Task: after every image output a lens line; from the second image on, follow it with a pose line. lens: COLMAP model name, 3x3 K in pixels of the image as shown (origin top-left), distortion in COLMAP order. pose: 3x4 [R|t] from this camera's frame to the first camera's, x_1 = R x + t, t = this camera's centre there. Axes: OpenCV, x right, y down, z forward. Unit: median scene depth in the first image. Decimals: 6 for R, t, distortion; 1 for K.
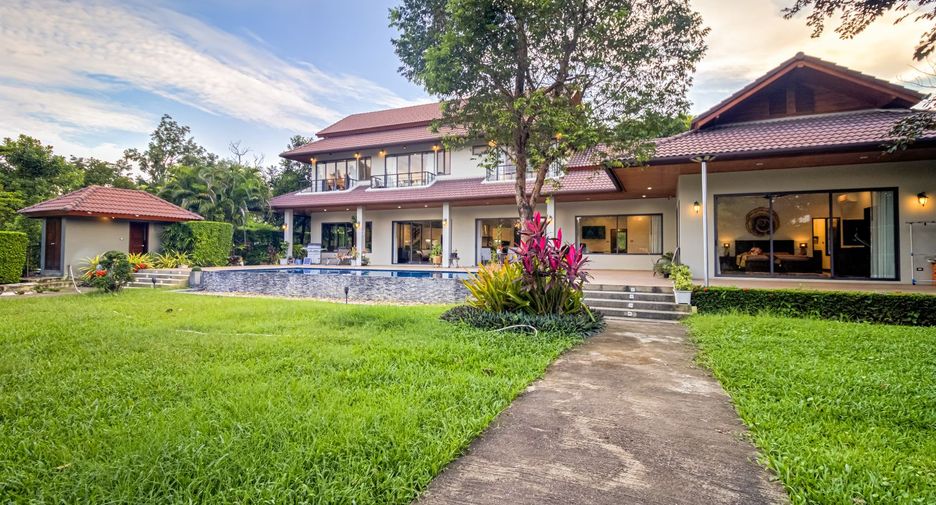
lens RADIAL K [[428.0, 0, 476.9], [0, 428.0, 244.9], [0, 0, 1]] dist [0.016890, -0.013482]
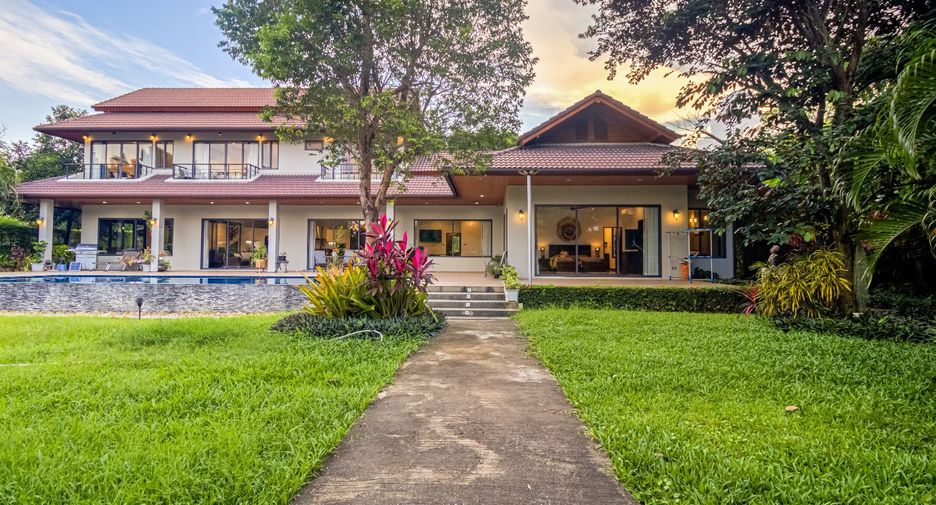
lens RADIAL K [[428.0, 0, 474.5], [0, 428.0, 245.6], [0, 0, 1]] dist [0.016890, -0.013482]
pose [[0.929732, 0.008044, 0.368149, -0.019670], [-0.006428, 0.999964, -0.005615, -0.000623], [-0.368180, 0.002854, 0.929750, 0.006400]]
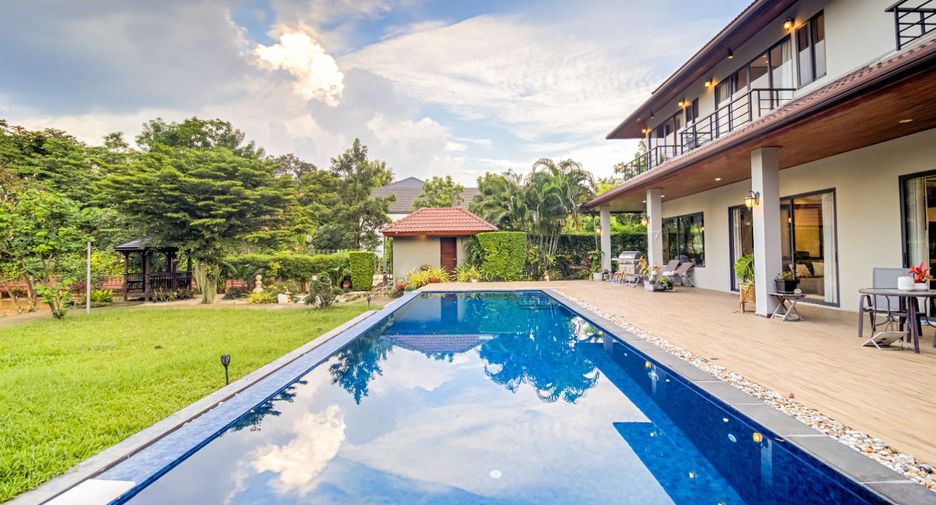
lens RADIAL K [[428.0, 0, 470.0], [0, 428.0, 247.1], [0, 0, 1]] dist [0.016890, -0.013482]
pose [[0.393458, -0.024291, -0.919022, 0.373804], [0.031119, 0.999430, -0.013094, -0.024136], [0.918816, -0.023447, 0.393990, 1.194589]]
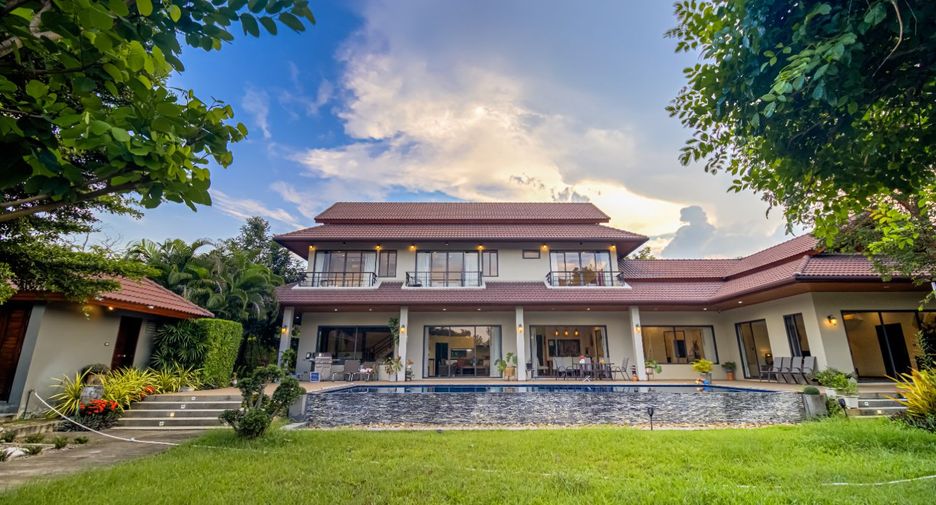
lens RADIAL K [[428.0, 0, 459.9], [0, 428.0, 252.8], [0, 0, 1]] dist [0.016890, -0.013482]
pose [[0.923546, 0.089027, 0.373010, -1.095769], [0.000872, 0.972190, -0.234193, 0.007175], [-0.383486, 0.216613, 0.897785, 0.413456]]
